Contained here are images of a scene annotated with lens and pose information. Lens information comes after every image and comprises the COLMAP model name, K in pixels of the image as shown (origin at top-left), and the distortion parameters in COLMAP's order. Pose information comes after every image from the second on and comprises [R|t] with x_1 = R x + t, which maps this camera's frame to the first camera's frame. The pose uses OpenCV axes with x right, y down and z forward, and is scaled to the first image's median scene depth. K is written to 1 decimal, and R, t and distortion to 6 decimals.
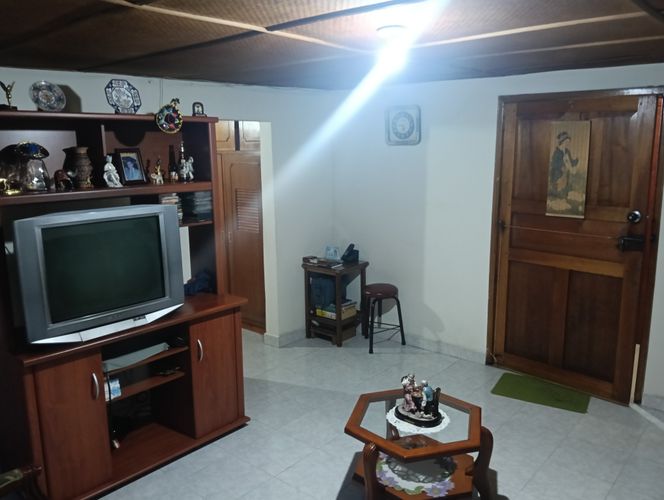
lens RADIAL K [[545.9, 0, 332.0], [0, 545.9, 250.0], [0, 0, 1]] dist [0.091068, -0.161431]
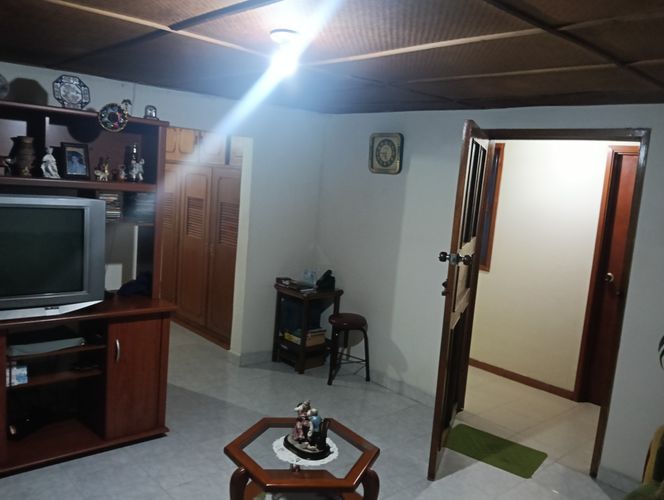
lens RADIAL K [[550.9, 0, 330.7], [0, 550.9, 252.9], [0, 0, 1]] dist [0.085499, -0.183561]
pose [[0.987293, 0.109259, -0.115392, 0.228256], [-0.116077, 0.991766, -0.054101, 0.017642], [0.108531, 0.066807, 0.991846, 0.039514]]
